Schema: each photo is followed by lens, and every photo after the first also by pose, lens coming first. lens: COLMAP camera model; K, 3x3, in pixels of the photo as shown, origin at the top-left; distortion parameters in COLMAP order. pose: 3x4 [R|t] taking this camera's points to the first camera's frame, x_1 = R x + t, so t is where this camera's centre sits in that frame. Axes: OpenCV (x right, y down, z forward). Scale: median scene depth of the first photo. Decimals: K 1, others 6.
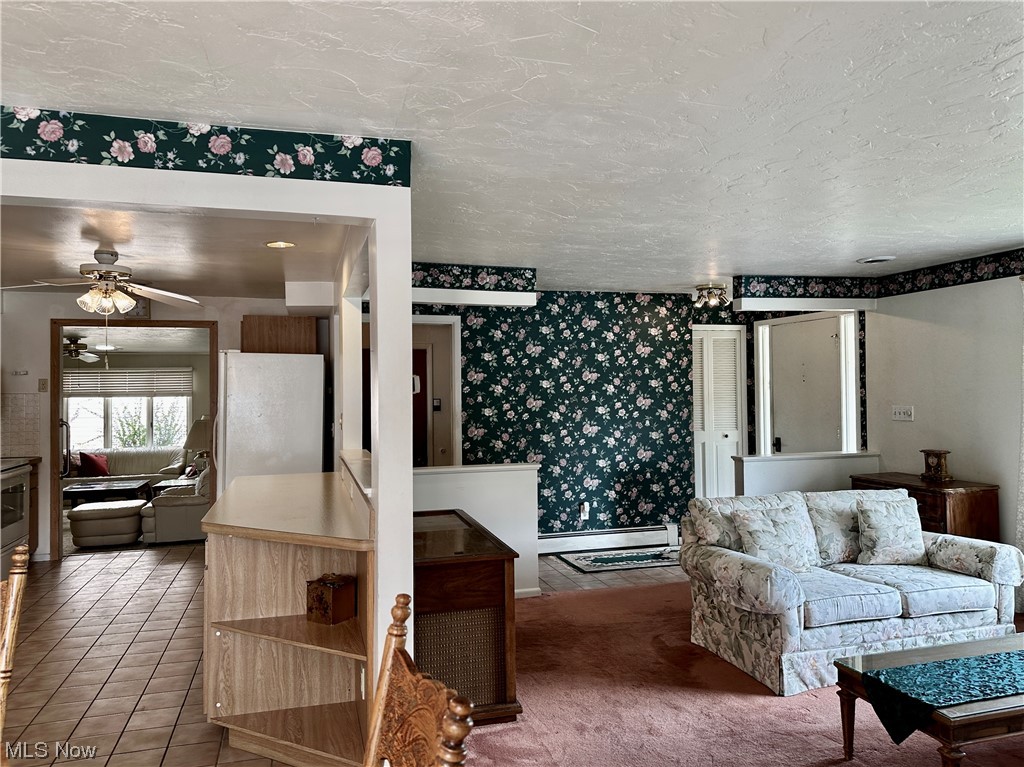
lens RADIAL K [[740.3, 0, 514.1], [0, 740.3, 379.8], [0, 0, 1]] dist [0.071580, -0.095479]
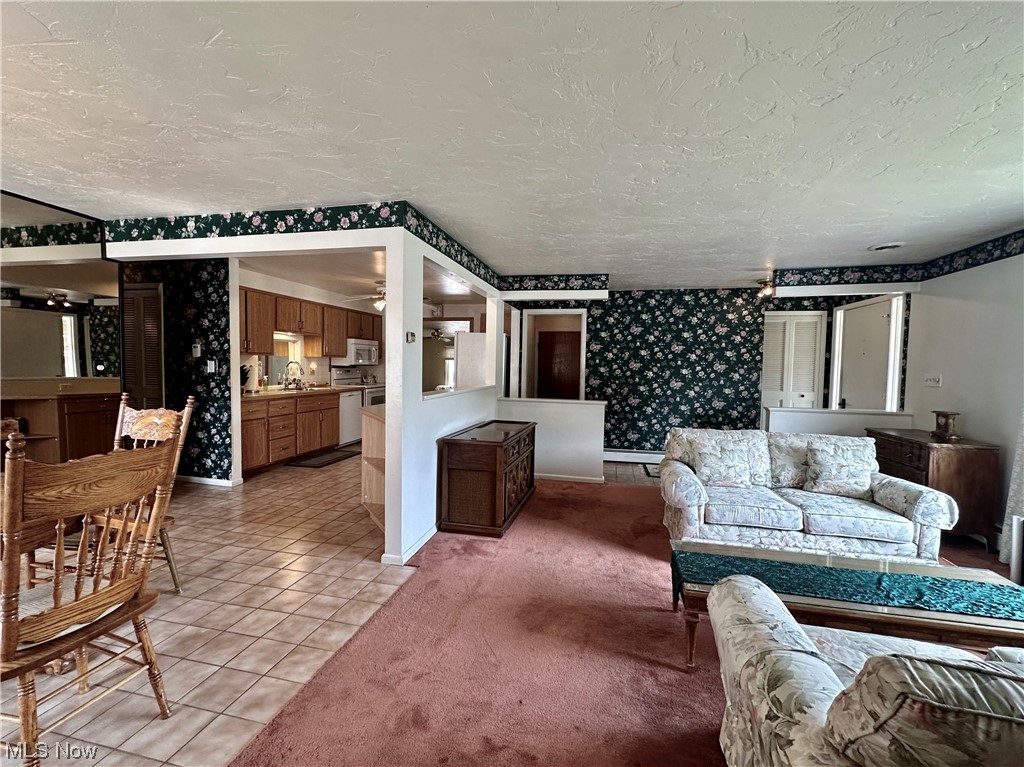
lens RADIAL K [[447.7, 0, 513.1], [0, 447.7, 386.0], [0, 0, 1]] dist [-0.003650, 0.000513]
pose [[0.868659, 0.050091, -0.492871, 0.330593], [-0.021412, 0.997742, 0.063665, 0.026448], [0.494947, -0.044750, 0.867770, 0.090186]]
